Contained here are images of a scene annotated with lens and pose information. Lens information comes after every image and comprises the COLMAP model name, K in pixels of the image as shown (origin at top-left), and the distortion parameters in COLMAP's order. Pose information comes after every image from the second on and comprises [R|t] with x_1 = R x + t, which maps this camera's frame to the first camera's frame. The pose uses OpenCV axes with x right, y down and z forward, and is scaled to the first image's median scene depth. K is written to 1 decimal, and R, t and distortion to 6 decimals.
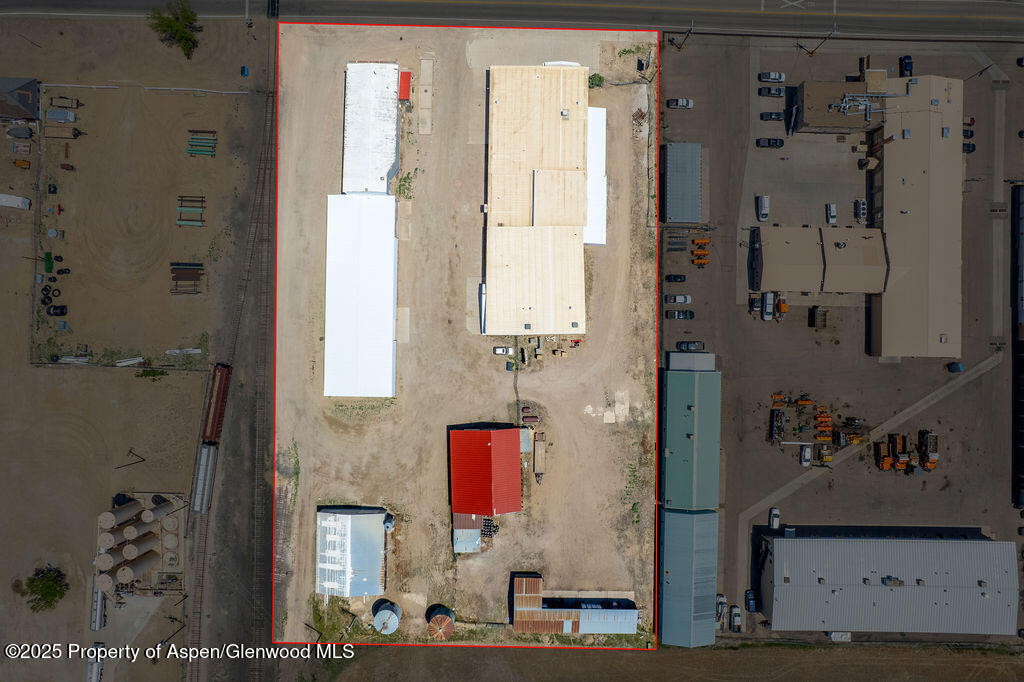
lens RADIAL K [[653.8, 0, 507.6], [0, 653.8, 348.0], [0, 0, 1]] dist [-0.067790, 0.061068]
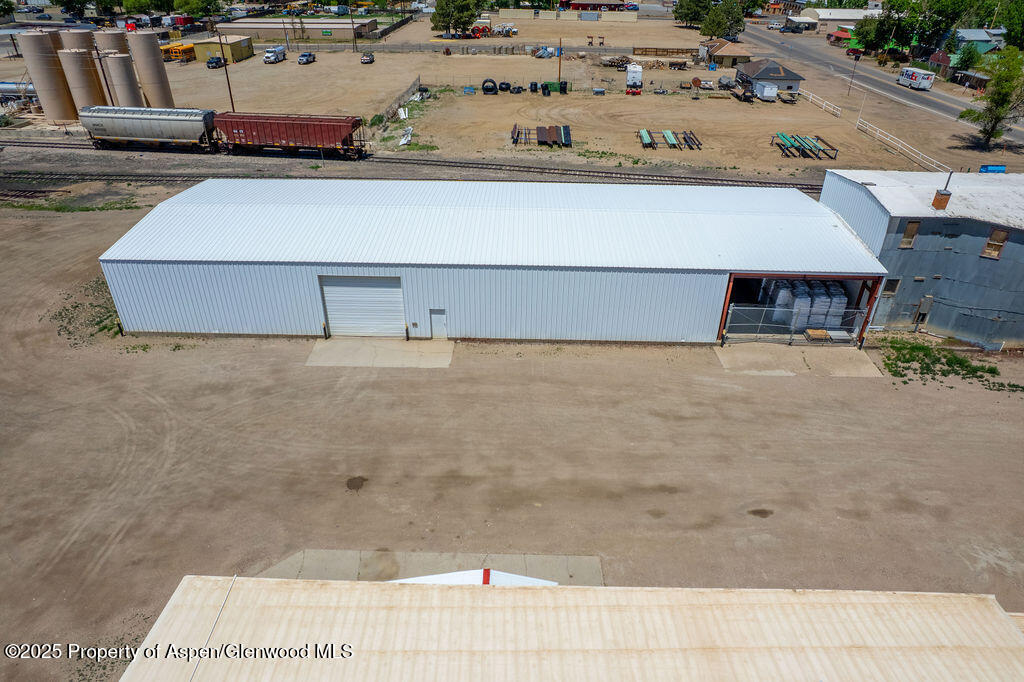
lens RADIAL K [[653.8, 0, 516.1], [0, 653.8, 344.9], [0, 0, 1]] dist [-0.067790, 0.061068]
pose [[-0.003566, 0.512188, -0.858866, 0.054731], [-0.999972, 0.003817, 0.006429, -0.088503], [0.006571, 0.858865, 0.512160, 0.869156]]
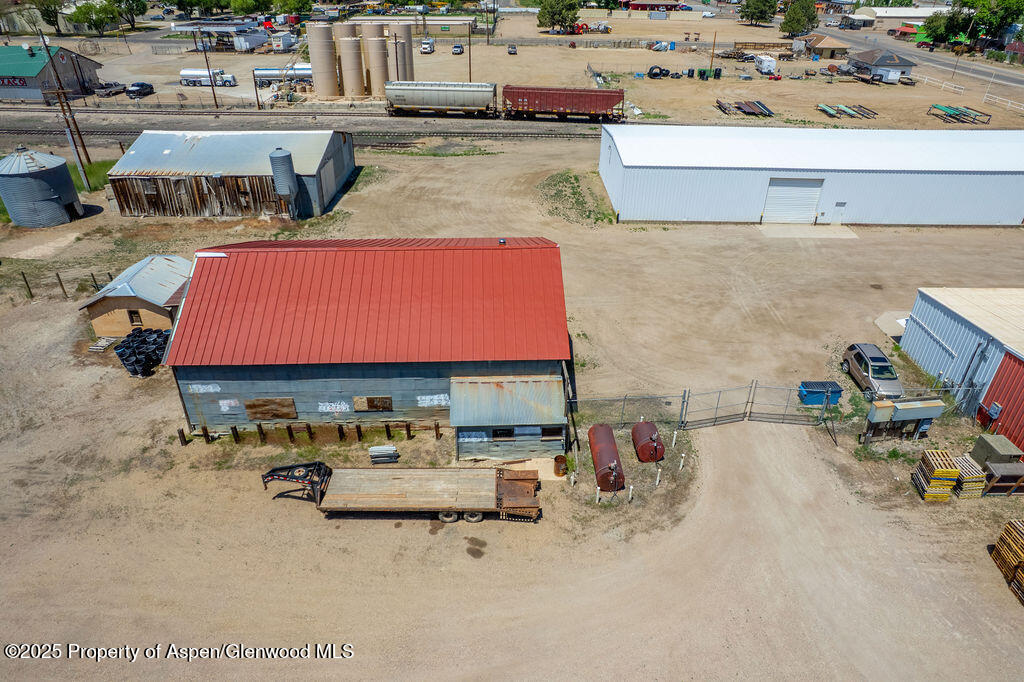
lens RADIAL K [[653.8, 0, 514.6], [0, 653.8, 343.2], [0, 0, 1]] dist [-0.067790, 0.061068]
pose [[0.019329, 0.507605, -0.861373, 0.189096], [-0.999789, 0.015817, -0.013114, 0.139248], [0.006968, 0.861445, 0.507804, 0.866395]]
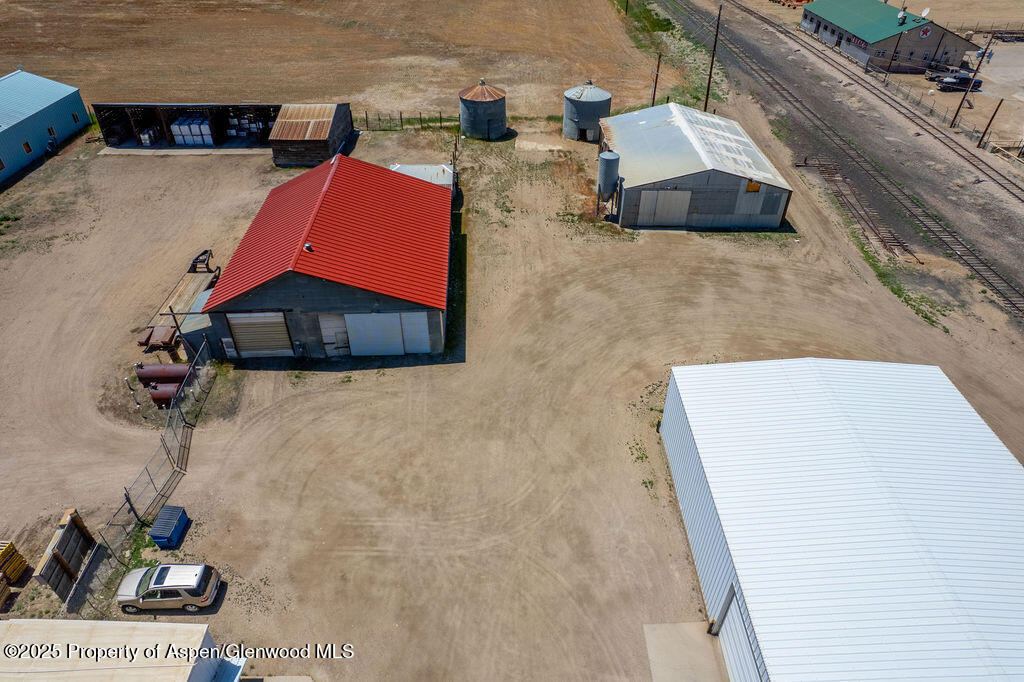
lens RADIAL K [[653.8, 0, 514.5], [0, 653.8, 341.6], [0, 0, 1]] dist [-0.067790, 0.061068]
pose [[-0.999419, 0.001998, -0.034012, -0.105890], [-0.028521, -0.595145, 0.803112, -0.111758], [-0.018638, 0.803616, 0.594857, 0.817122]]
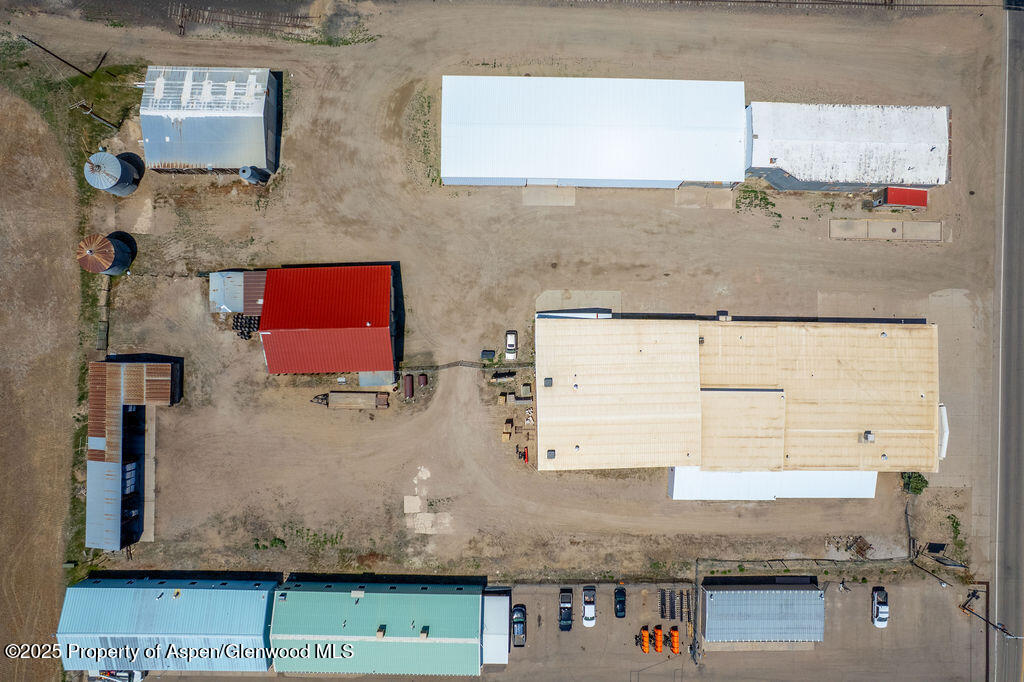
lens RADIAL K [[653.8, 0, 505.1], [0, 653.8, 339.1], [0, 0, 1]] dist [-0.067790, 0.061068]
pose [[0.003159, 0.999823, -0.018566, -0.000842], [-0.999967, 0.003298, 0.007451, 0.005574], [0.007511, 0.018542, 0.999800, 0.331767]]
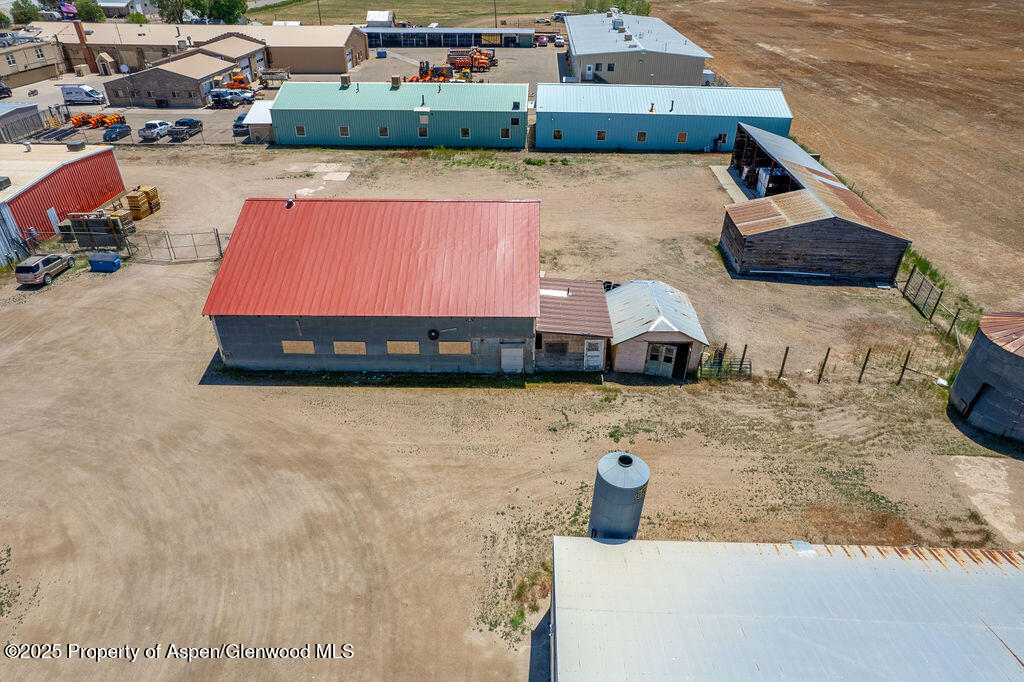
lens RADIAL K [[653.8, 0, 512.1], [0, 653.8, 347.2], [0, 0, 1]] dist [-0.067790, 0.061068]
pose [[0.025235, -0.545428, 0.837778, -0.286022], [0.999429, 0.032606, -0.008877, 0.237823], [-0.022475, 0.837523, 0.545939, 0.852812]]
